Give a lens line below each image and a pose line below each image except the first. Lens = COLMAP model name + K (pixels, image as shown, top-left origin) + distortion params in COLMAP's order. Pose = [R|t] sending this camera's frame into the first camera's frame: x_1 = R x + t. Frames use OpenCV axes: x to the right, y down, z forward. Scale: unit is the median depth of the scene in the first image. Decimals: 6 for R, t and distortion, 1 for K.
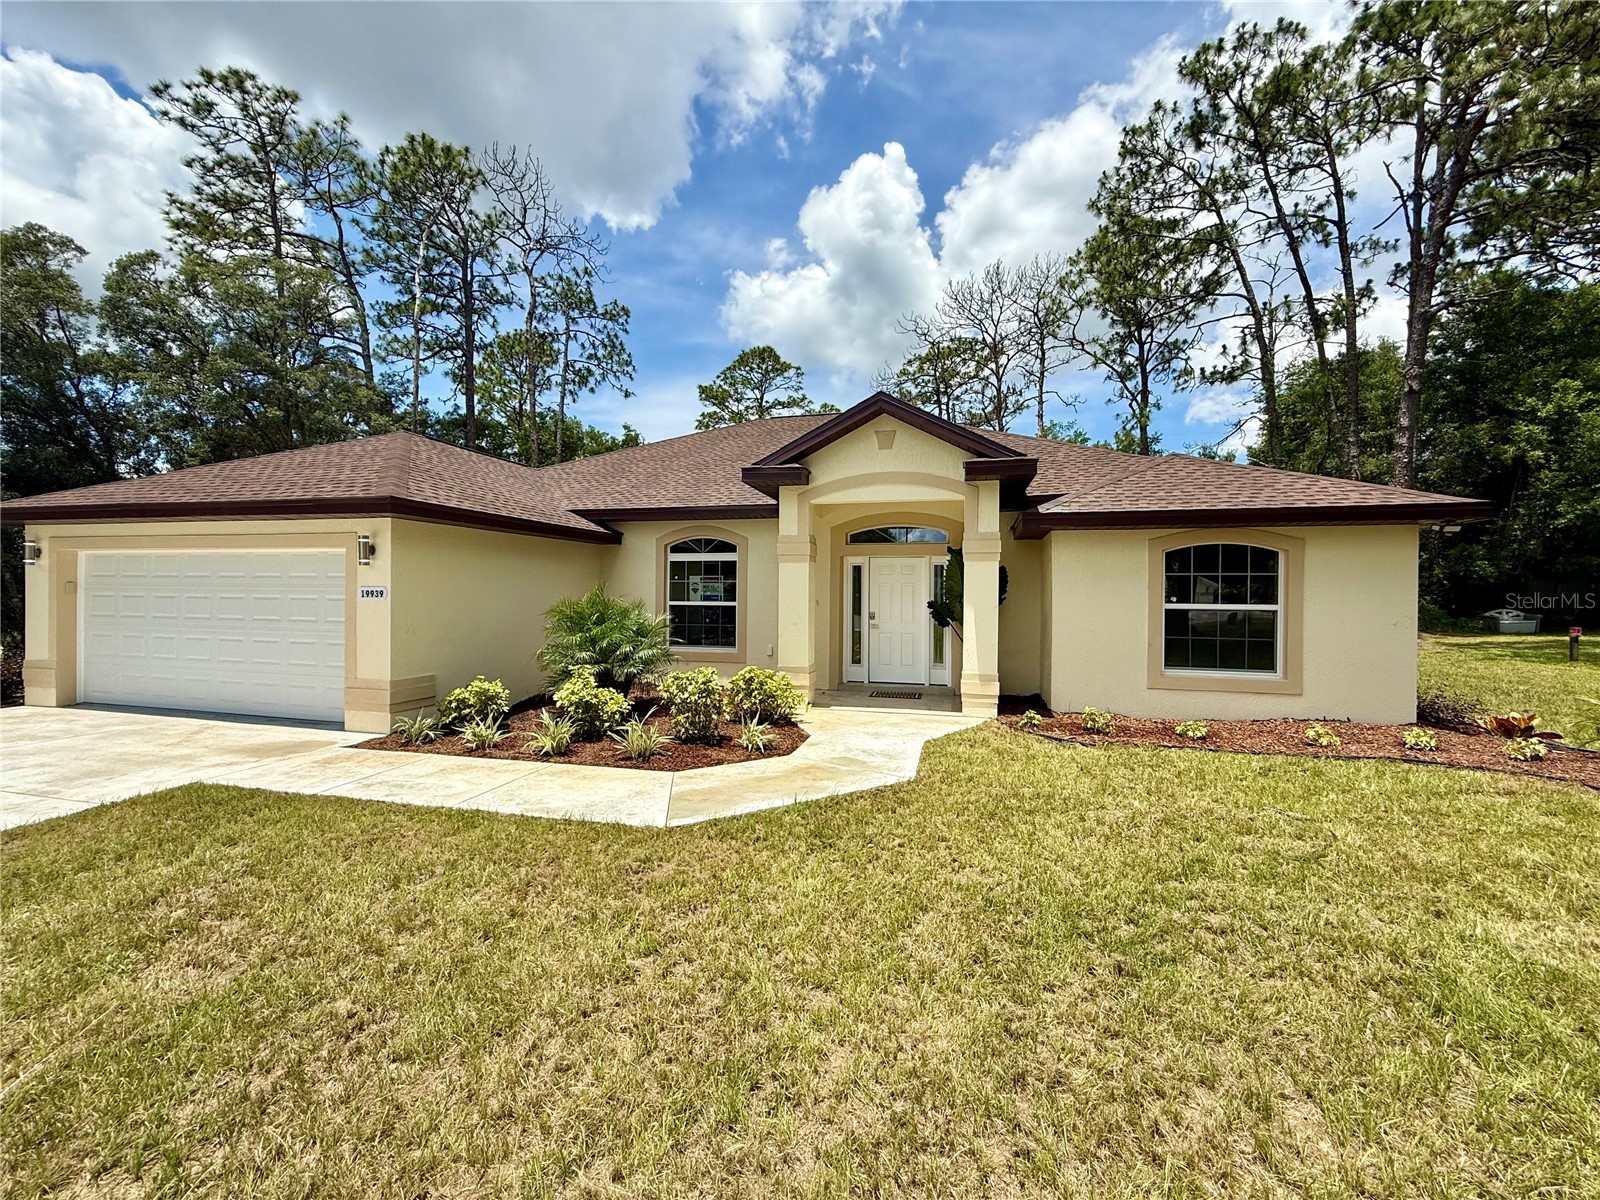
lens RADIAL K [[630.7, 0, 795.7], [0, 630.7, 594.6], [0, 0, 1]] dist [0.000929, -0.000229]
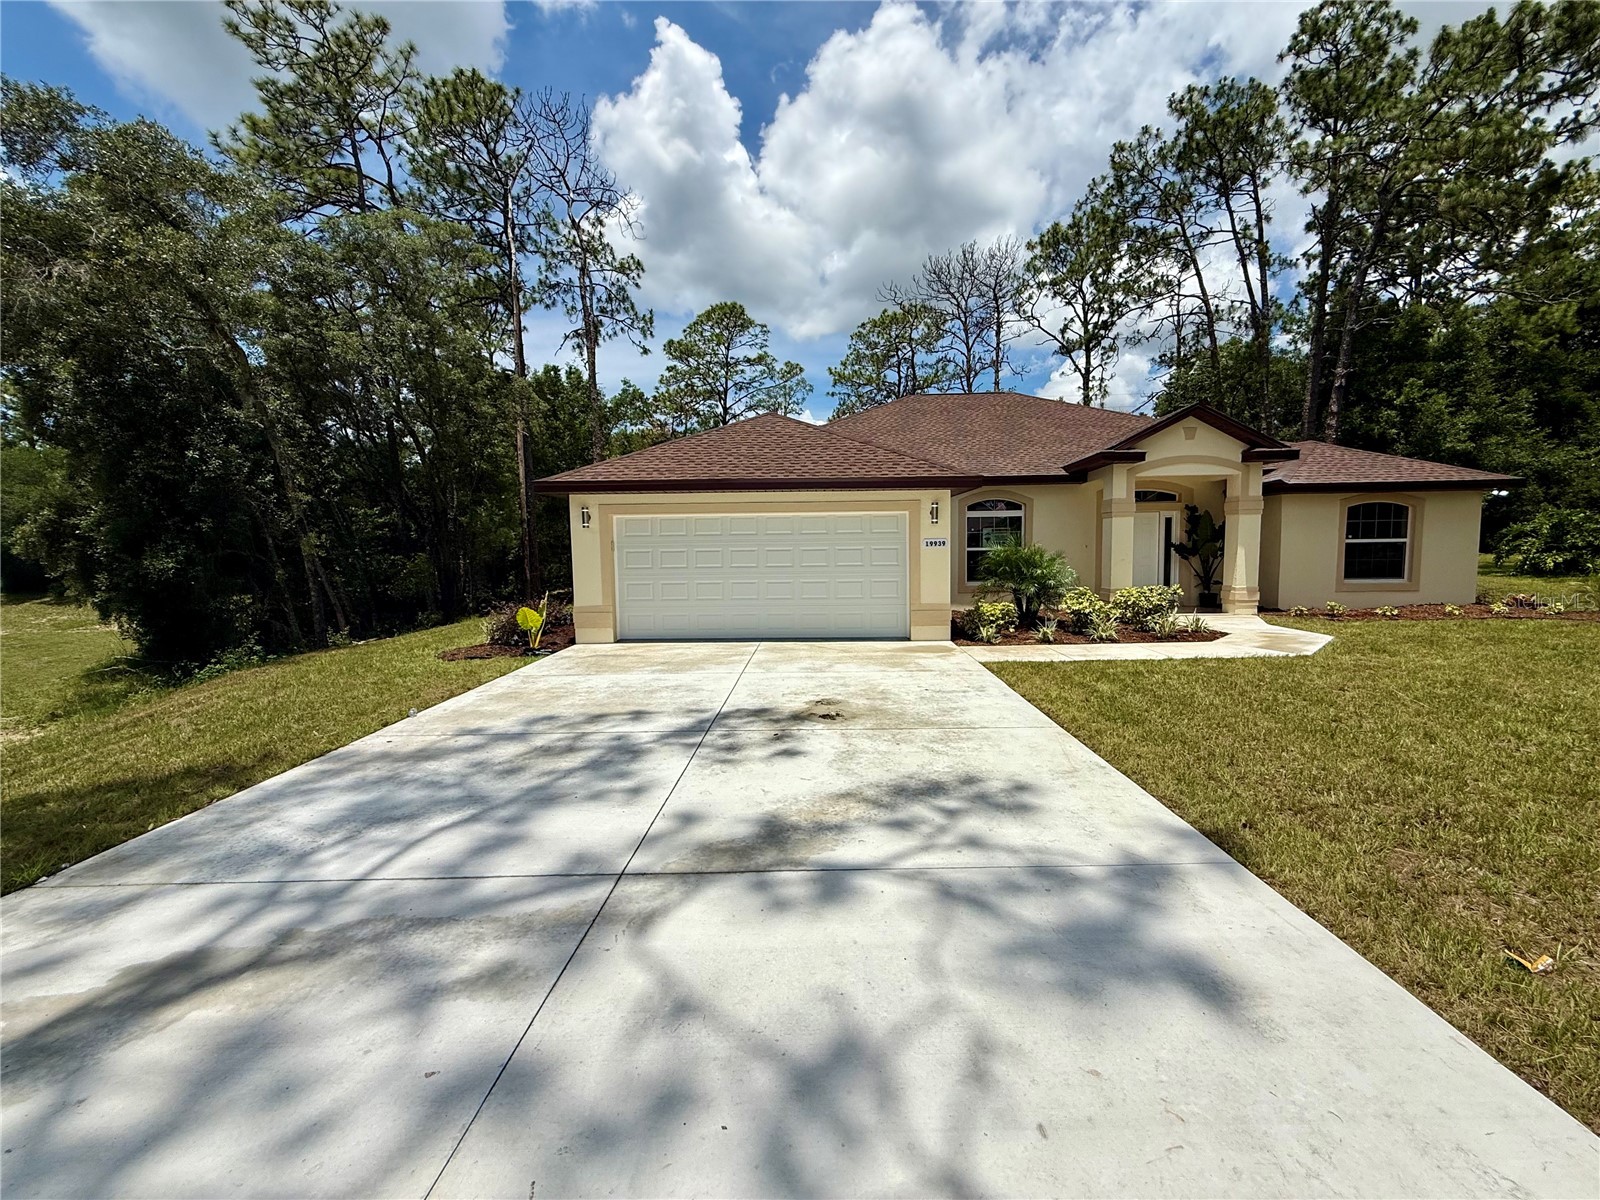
lens RADIAL K [[630.7, 0, 795.7], [0, 630.7, 594.6], [0, 0, 1]] dist [0.000929, -0.000229]
pose [[0.976239, -0.040059, 0.212961, -1.096887], [0.023867, 0.996663, 0.078064, -0.004705], [-0.215377, -0.071126, 0.973937, -0.275153]]
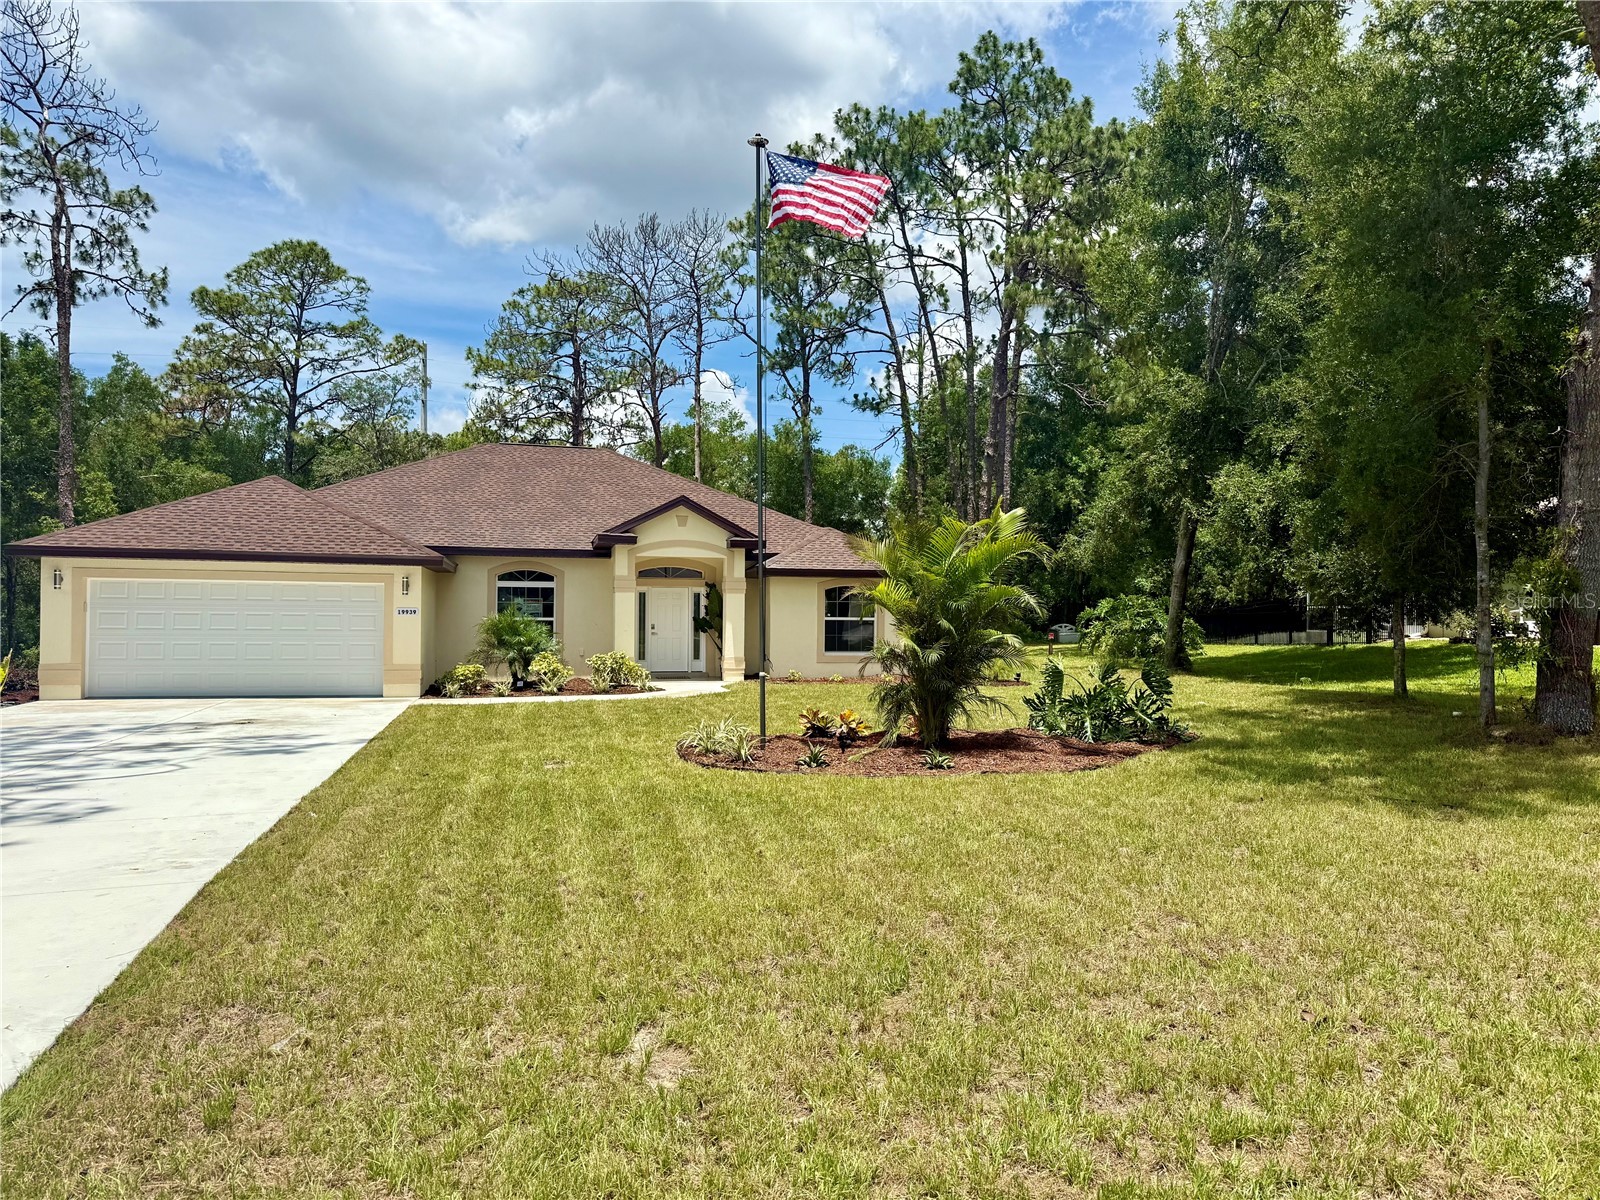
lens RADIAL K [[1109.9, 0, 798.3], [0, 1109.9, 609.3], [0, 0, 1]] dist [0.065126, -0.084939]
pose [[0.875250, 0.001234, 0.483670, -1.012953], [0.000083, 0.999996, -0.002703, -0.000070], [-0.483672, 0.002406, 0.875246, -1.738515]]
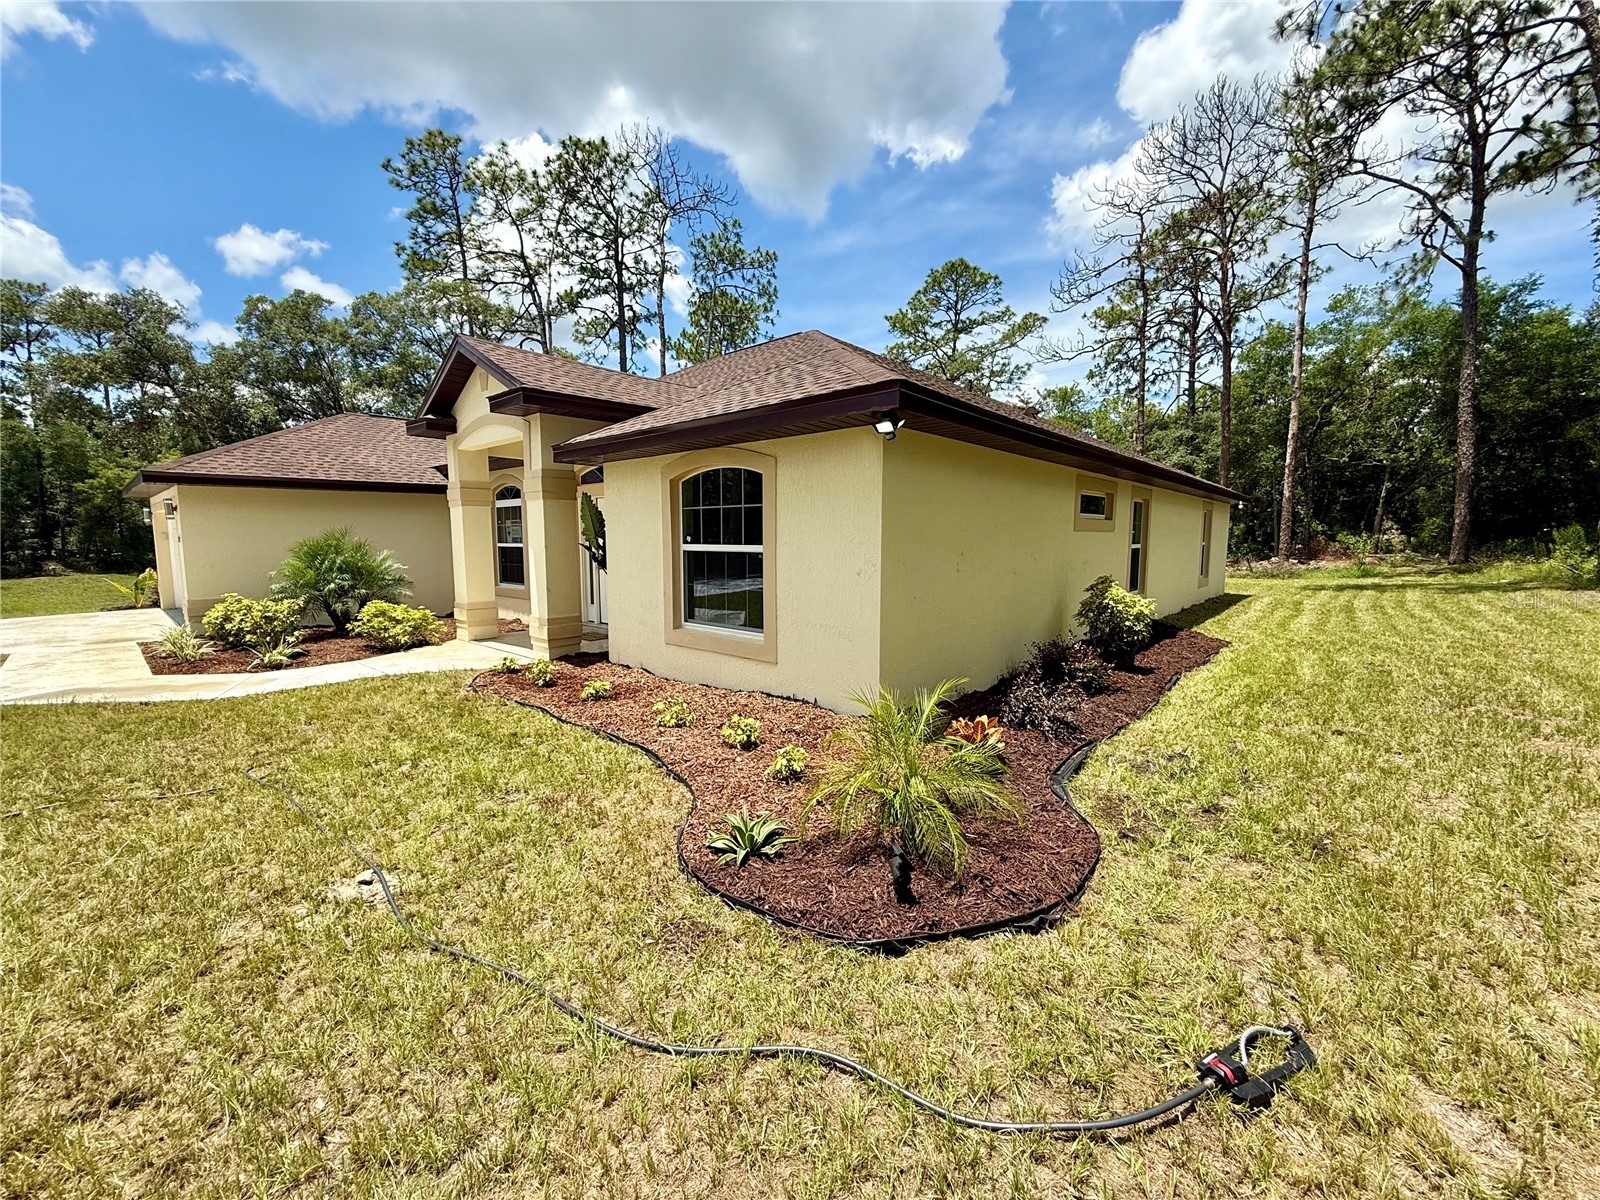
lens RADIAL K [[627.0, 0, 800.0], [0, 627.0, 600.0], [0, 0, 1]] dist [0.000398, -0.000065]
pose [[0.890045, 0.036427, -0.454414, 1.055655], [0.010465, 0.994907, 0.100252, 0.005814], [0.455752, -0.093984, 0.885131, 0.314582]]
